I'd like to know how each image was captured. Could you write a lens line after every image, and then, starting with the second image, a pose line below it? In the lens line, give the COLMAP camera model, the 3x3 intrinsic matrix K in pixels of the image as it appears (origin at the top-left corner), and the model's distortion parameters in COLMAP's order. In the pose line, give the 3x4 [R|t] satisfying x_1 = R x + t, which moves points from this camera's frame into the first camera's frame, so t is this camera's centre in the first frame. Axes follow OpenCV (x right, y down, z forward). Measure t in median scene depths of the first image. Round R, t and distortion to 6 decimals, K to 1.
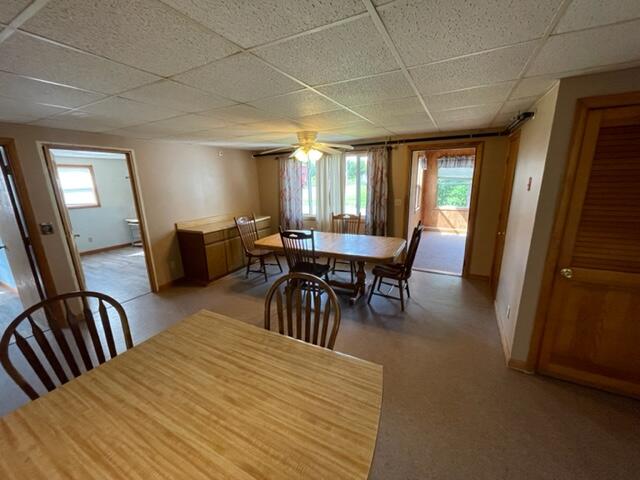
lens RADIAL K [[257.0, 0, 320.3], [0, 257.0, 238.2], [0, 0, 1]] dist [-0.000870, -0.000020]
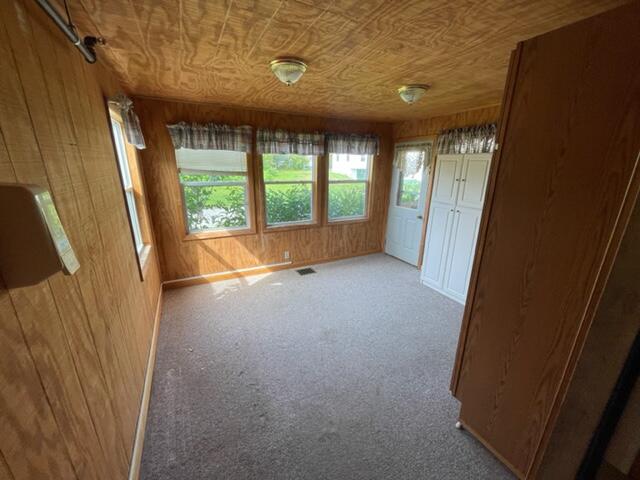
lens RADIAL K [[257.0, 0, 319.6], [0, 257.0, 240.7], [0, 0, 1]] dist [-0.000870, -0.000020]
pose [[0.576897, -0.202231, 0.791386, 0.227955], [0.173467, 0.977099, 0.123235, -0.132160], [-0.798185, 0.066185, 0.598766, 0.559192]]
